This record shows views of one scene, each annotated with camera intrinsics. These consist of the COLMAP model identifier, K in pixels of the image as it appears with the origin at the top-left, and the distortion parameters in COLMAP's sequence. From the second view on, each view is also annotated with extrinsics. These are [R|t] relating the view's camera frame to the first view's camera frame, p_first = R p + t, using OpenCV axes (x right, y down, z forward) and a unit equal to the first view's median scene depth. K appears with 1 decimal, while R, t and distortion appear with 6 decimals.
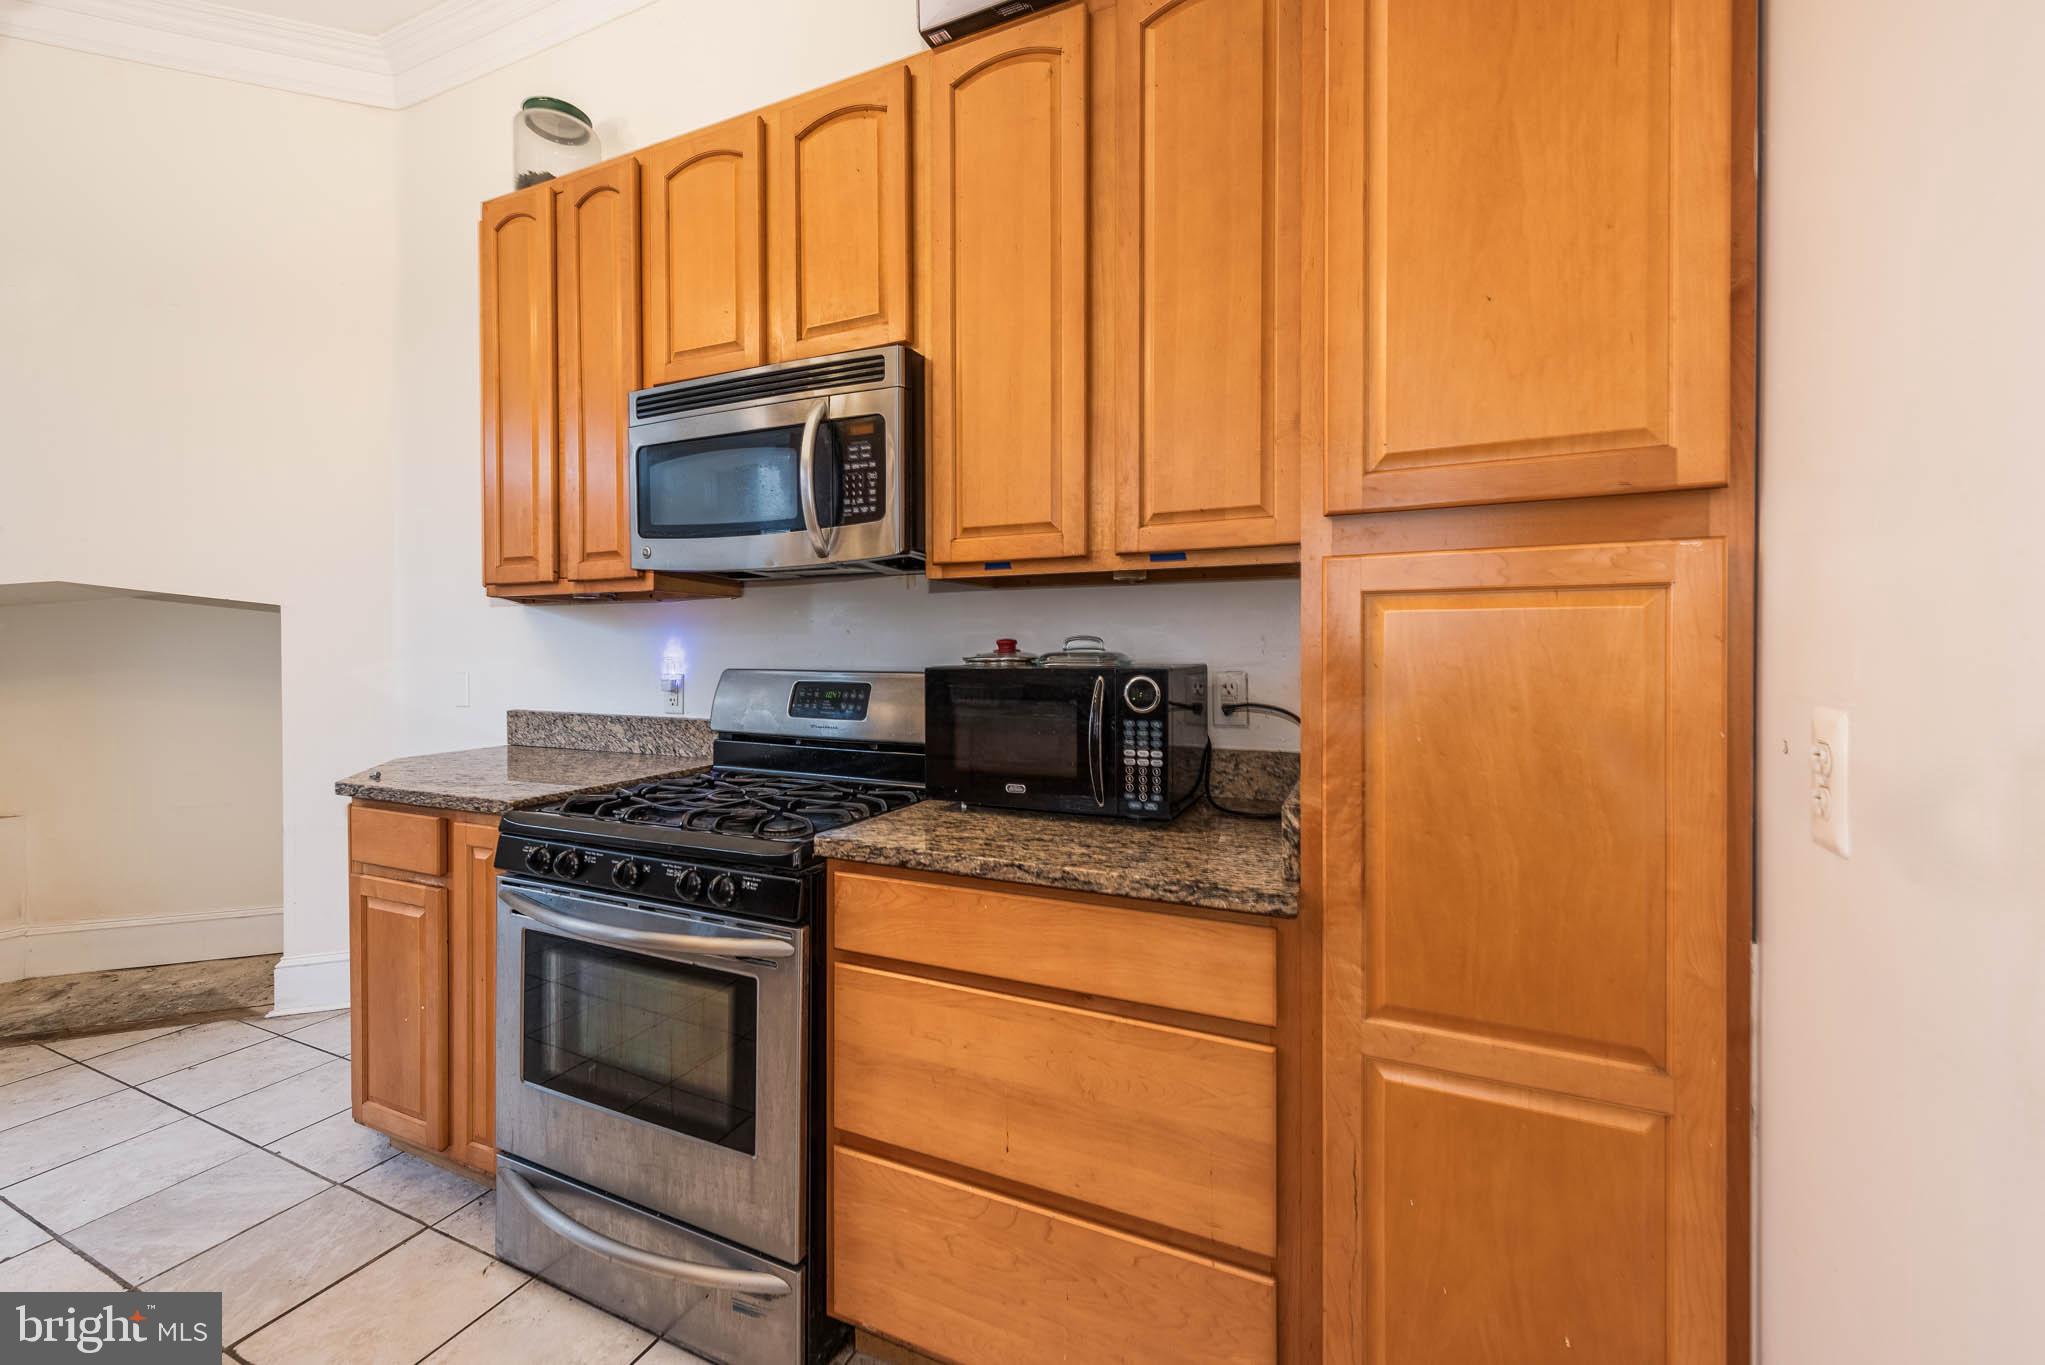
lens RADIAL K [[819.9, 0, 1027.0], [0, 819.9, 658.7], [0, 0, 1]] dist [0.012268, -0.001809]
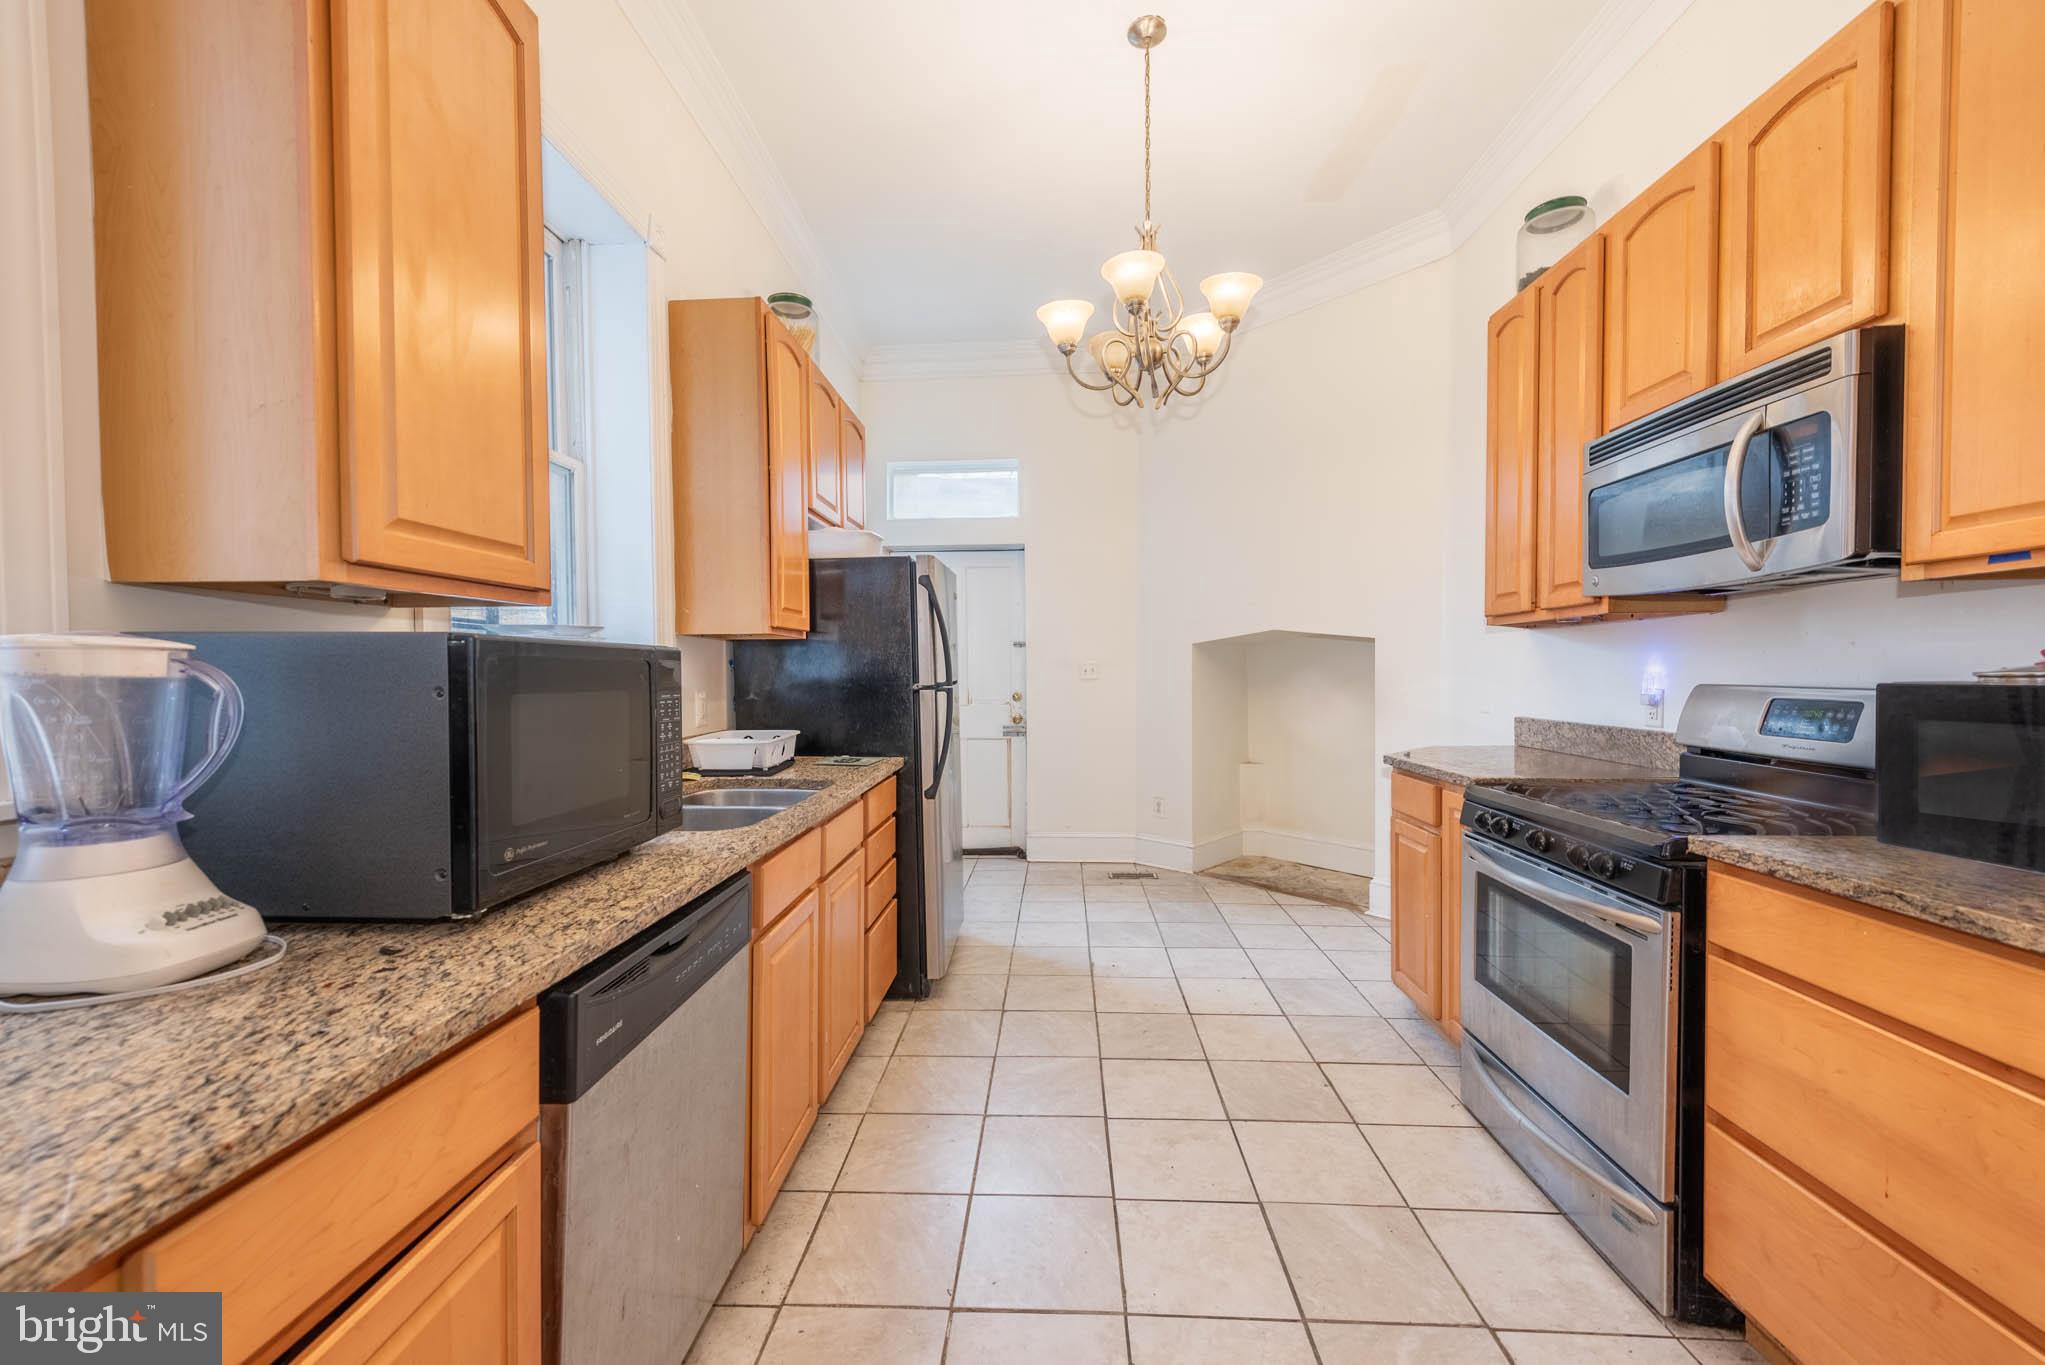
lens RADIAL K [[819.9, 0, 1022.9], [0, 819.9, 684.5], [0, 0, 1]] dist [0.012268, -0.001809]
pose [[0.370834, 0.011410, -0.928629, 0.349190], [-0.001900, 0.999932, 0.011527, 0.003617], [0.928697, -0.002510, 0.370830, -0.190605]]
